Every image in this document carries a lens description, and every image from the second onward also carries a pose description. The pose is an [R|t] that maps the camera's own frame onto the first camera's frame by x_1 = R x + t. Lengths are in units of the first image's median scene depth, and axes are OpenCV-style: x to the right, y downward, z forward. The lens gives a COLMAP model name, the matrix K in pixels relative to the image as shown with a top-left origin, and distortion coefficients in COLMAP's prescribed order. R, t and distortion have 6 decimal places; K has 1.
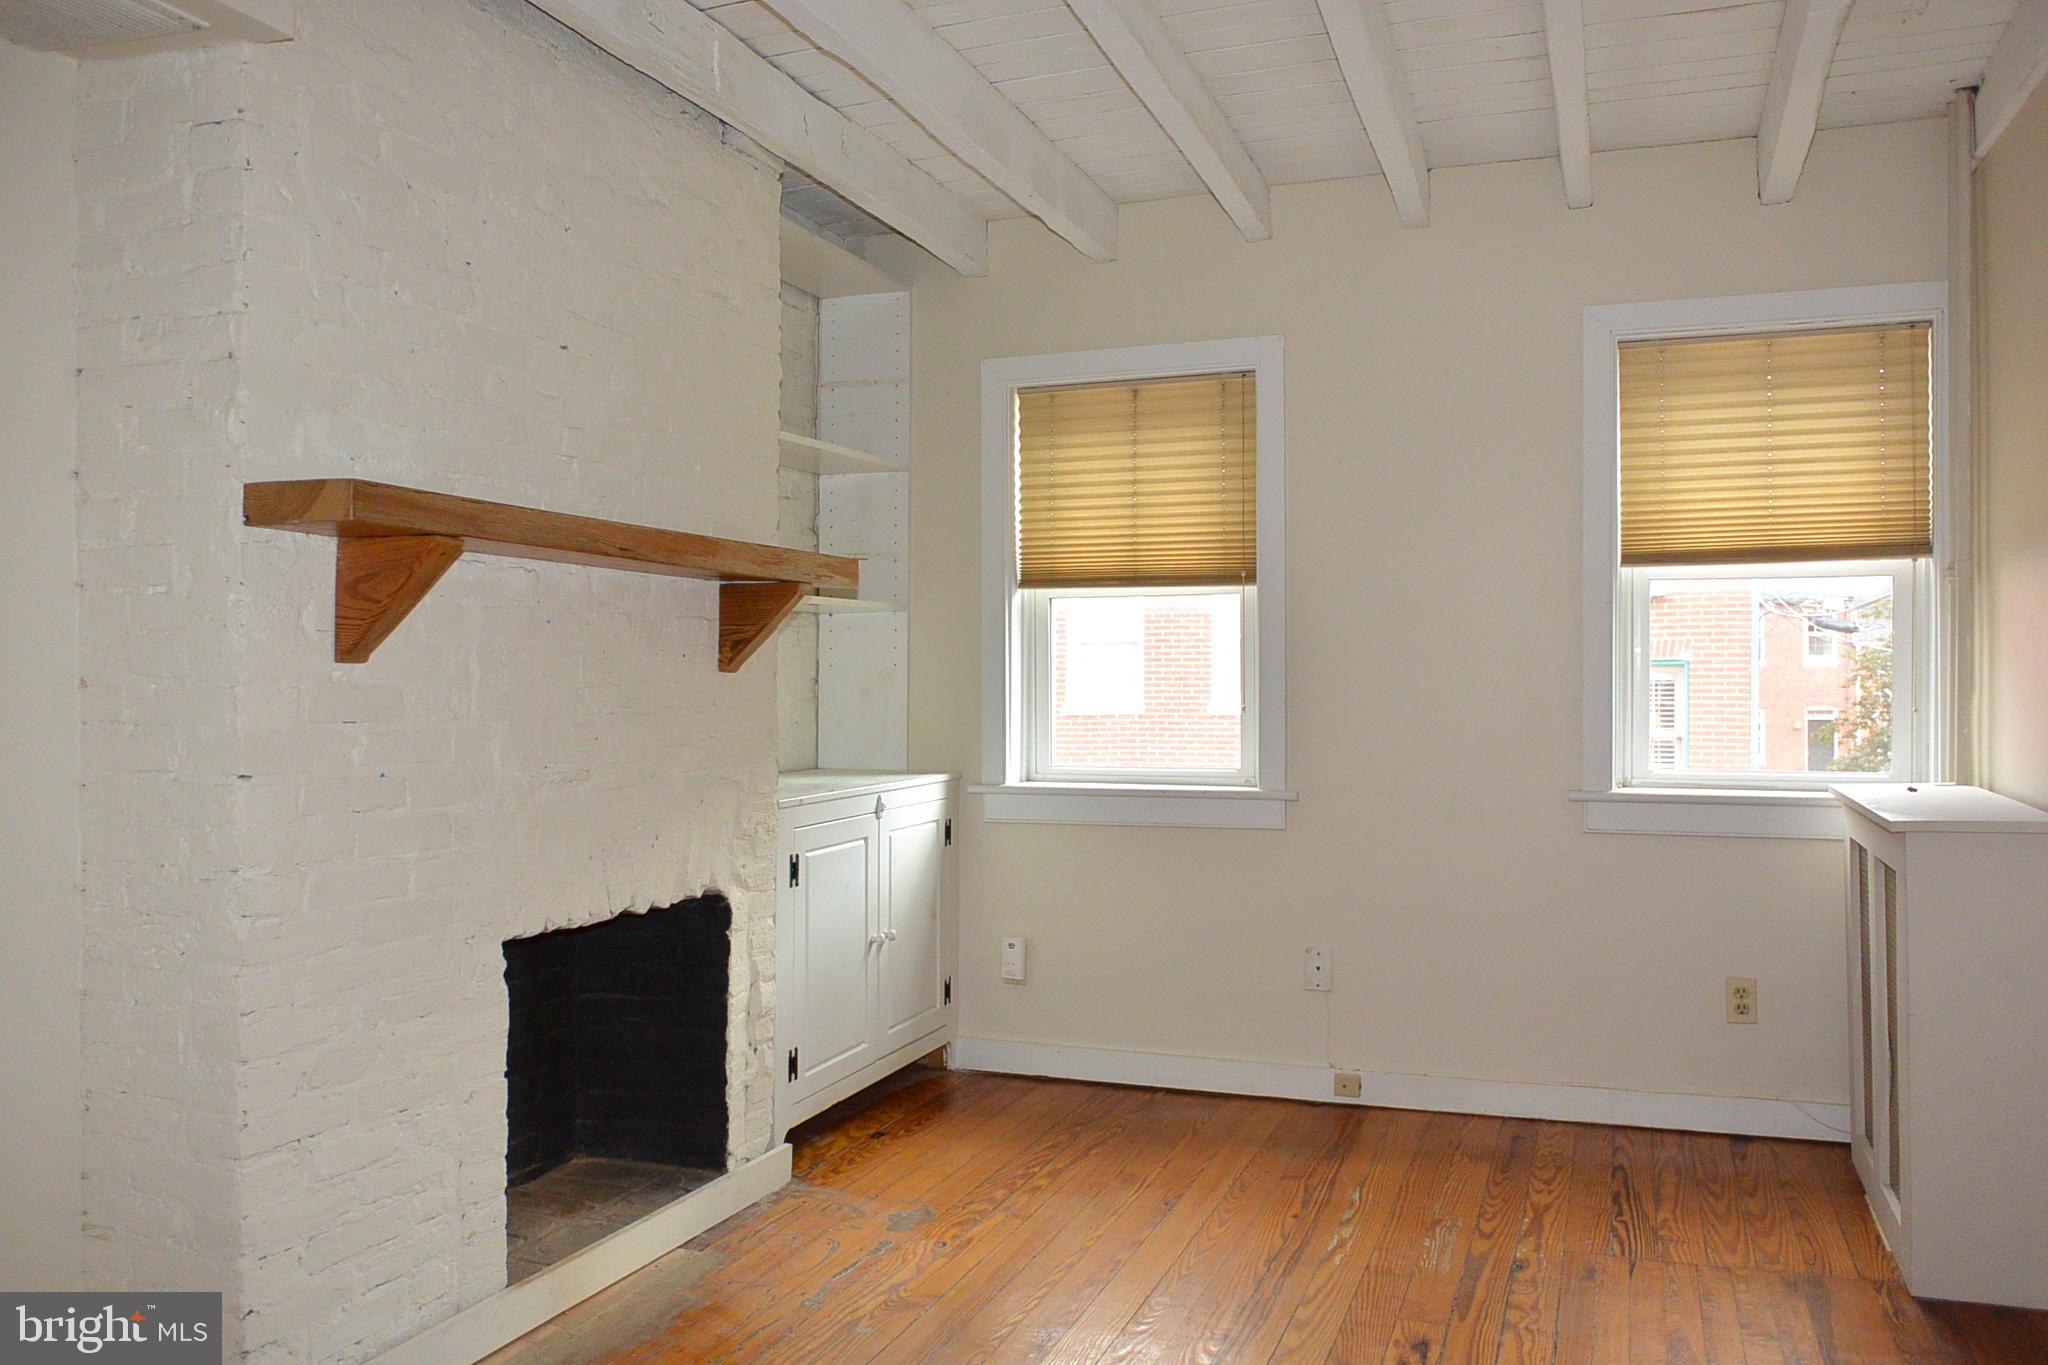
lens RADIAL K [[1607.8, 0, 1009.4], [0, 1607.8, 681.2], [0, 0, 1]] dist [-0.089577, 0.070566]
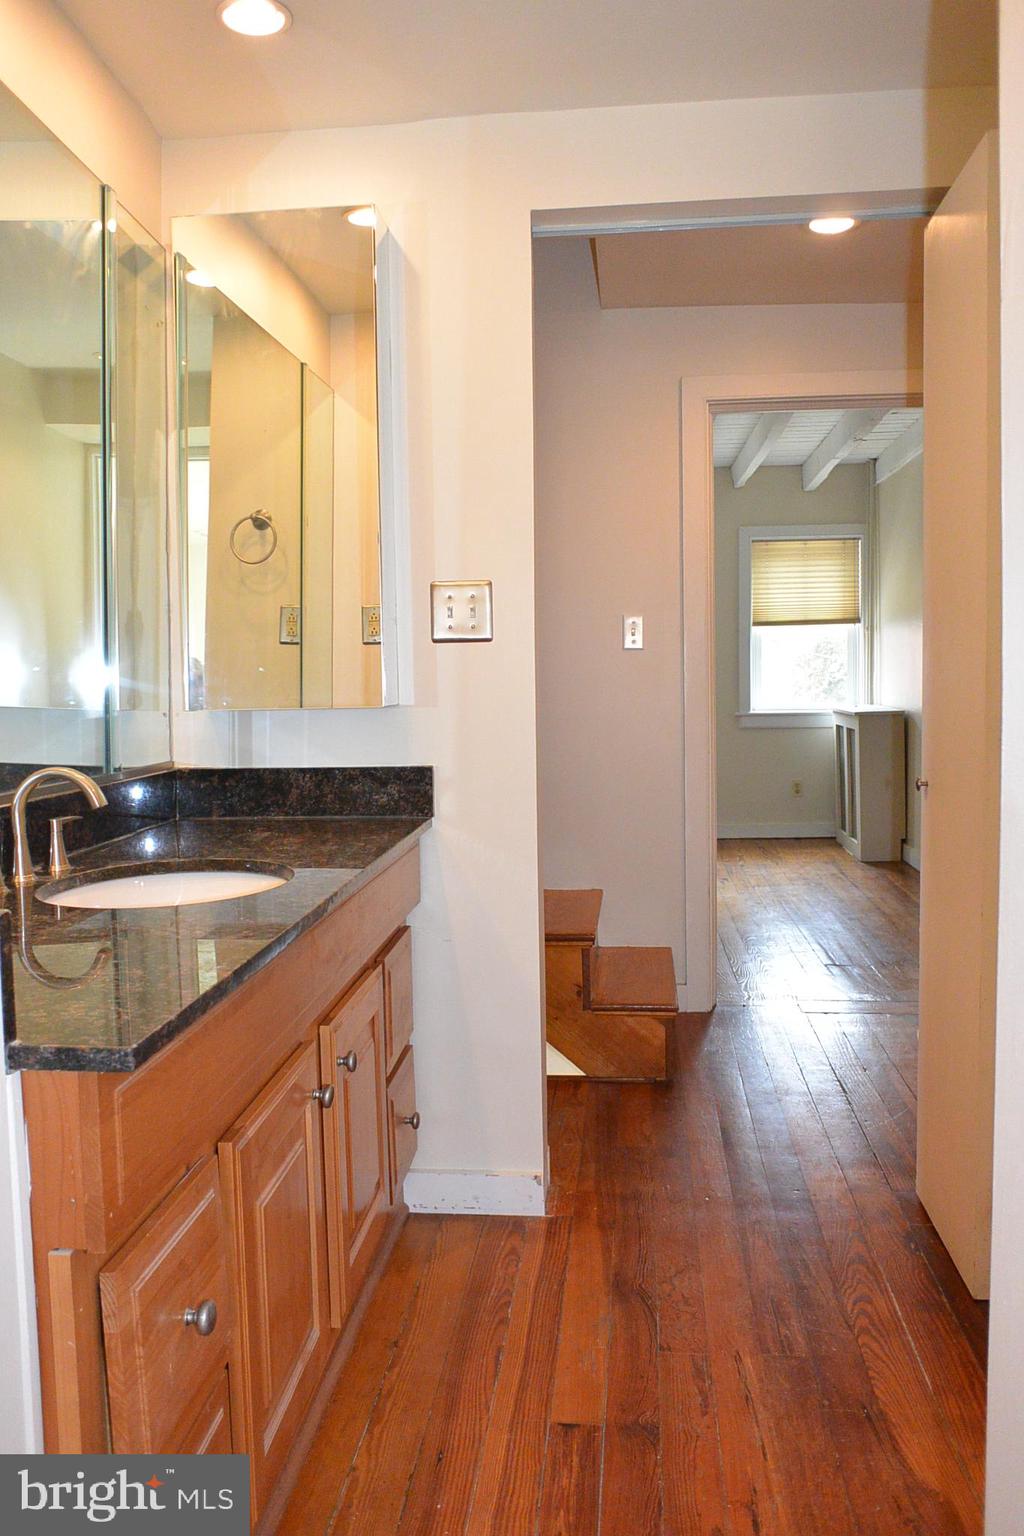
lens RADIAL K [[1205.9, 0, 512.8], [0, 1205.9, 775.8], [0, 0, 1]] dist [-0.089577, 0.070566]
pose [[0.965410, -0.040255, 0.257609, -0.554514], [0.019593, 0.996417, 0.082275, 0.001615], [-0.259998, -0.074382, 0.962740, -0.882429]]
